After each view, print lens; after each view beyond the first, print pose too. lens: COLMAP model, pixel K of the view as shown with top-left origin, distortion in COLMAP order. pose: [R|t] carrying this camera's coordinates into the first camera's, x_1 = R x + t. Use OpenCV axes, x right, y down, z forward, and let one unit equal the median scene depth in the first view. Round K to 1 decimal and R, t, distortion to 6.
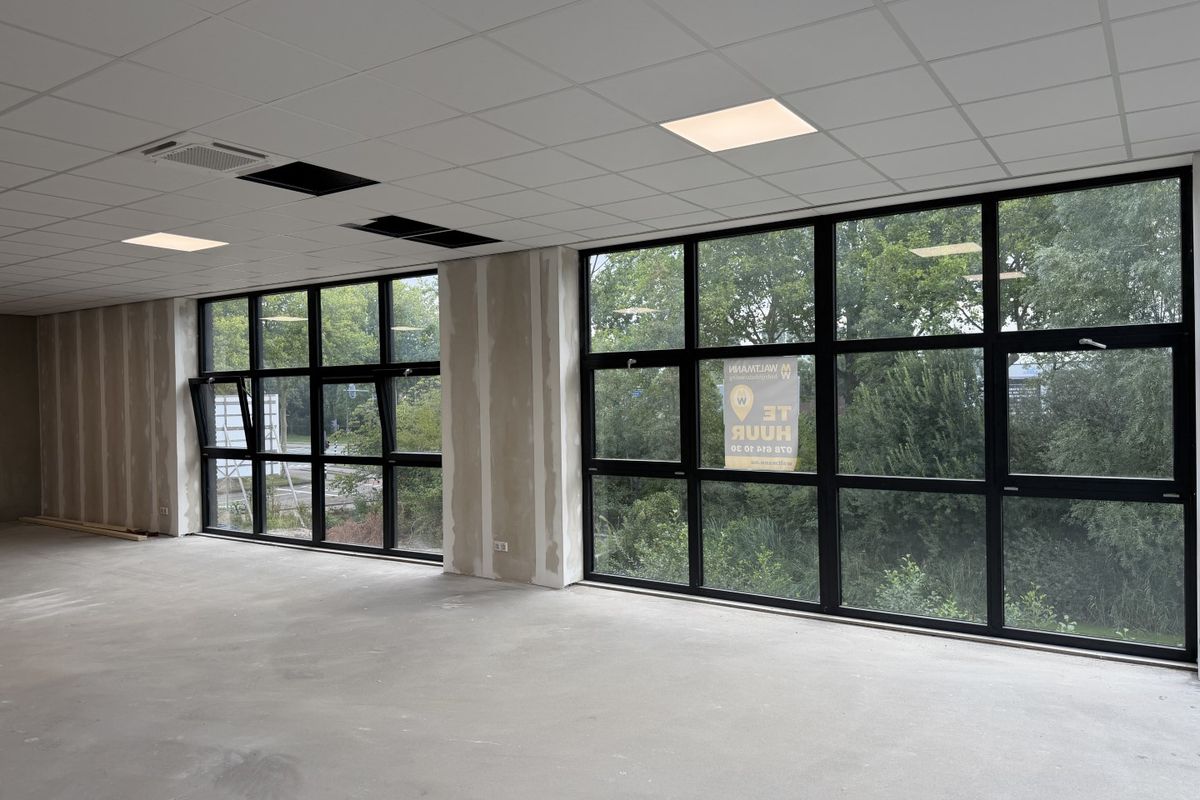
lens RADIAL K [[842.9, 0, 599.5], [0, 842.9, 403.3], [0, 0, 1]] dist [0.083042, -0.110963]
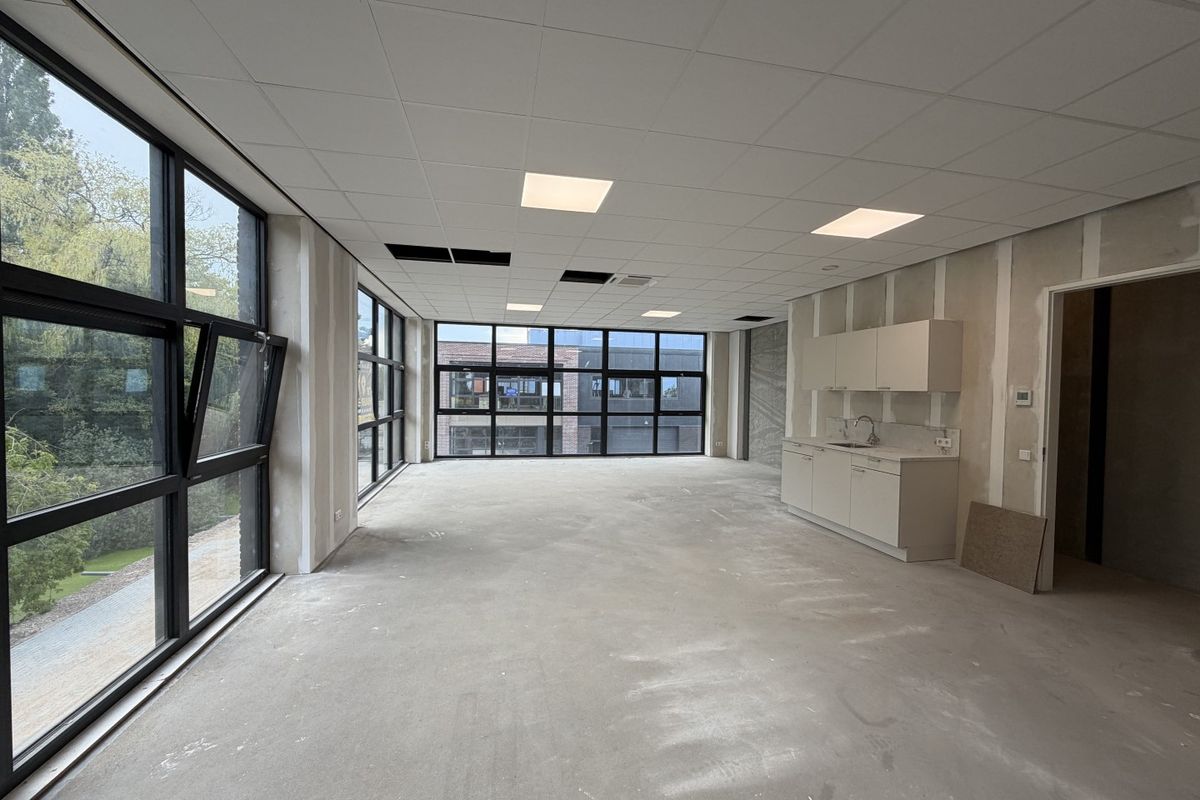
lens RADIAL K [[479.7, 0, 596.8], [0, 479.7, 401.1], [0, 0, 1]] dist [0.001669, -0.000399]
pose [[-0.714424, -0.010833, 0.699630, -1.078499], [0.006822, 0.999725, 0.022446, 0.015972], [-0.699680, 0.020809, -0.714153, 1.657365]]
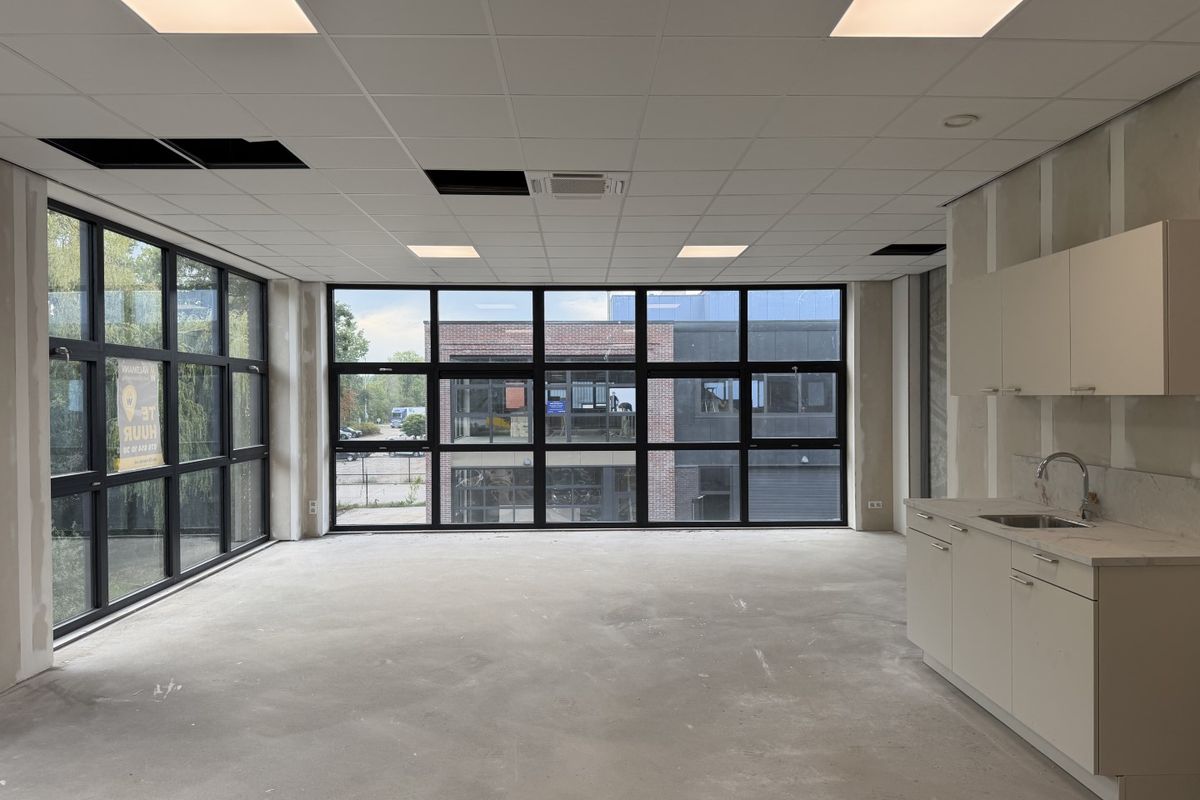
lens RADIAL K [[842.9, 0, 599.5], [0, 842.9, 403.3], [0, 0, 1]] dist [0.083042, -0.110963]
pose [[-0.576936, 0.015922, 0.816634, -1.167690], [0.026327, 0.999653, -0.000891, 0.017326], [-0.816365, 0.020985, -0.577155, 1.353012]]
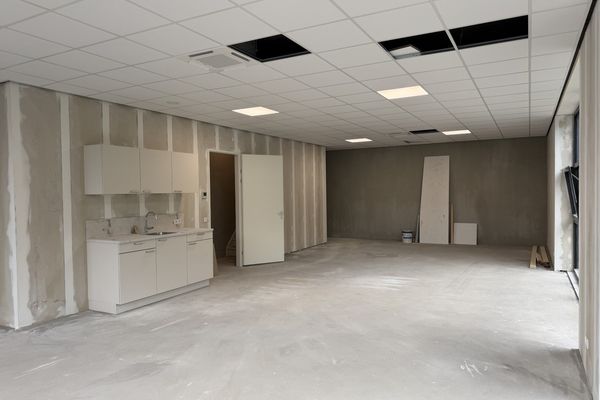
lens RADIAL K [[422.9, 0, 300.2], [0, 422.9, 202.9], [0, 0, 1]] dist [0.049026, -0.061404]
pose [[0.096960, 0.046670, -0.994193, 0.431897], [0.001467, 0.998892, 0.047033, -0.008522], [0.995287, -0.006019, 0.096784, 0.880881]]
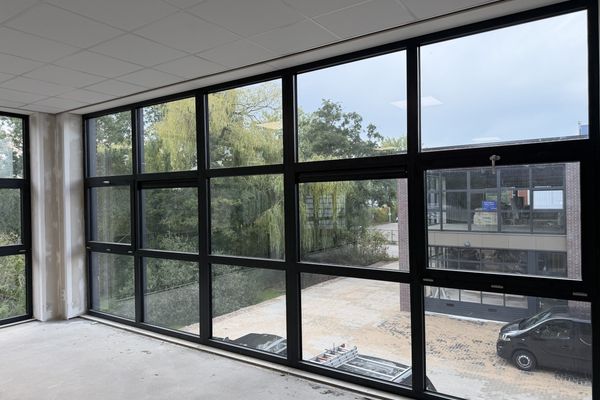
lens RADIAL K [[422.9, 0, 300.2], [0, 422.9, 202.9], [0, 0, 1]] dist [0.049026, -0.061404]
pose [[0.014829, 0.012529, 0.999812, -0.468269], [0.028461, 0.999511, -0.012947, 0.009874], [-0.999485, 0.028648, 0.014465, 0.175169]]
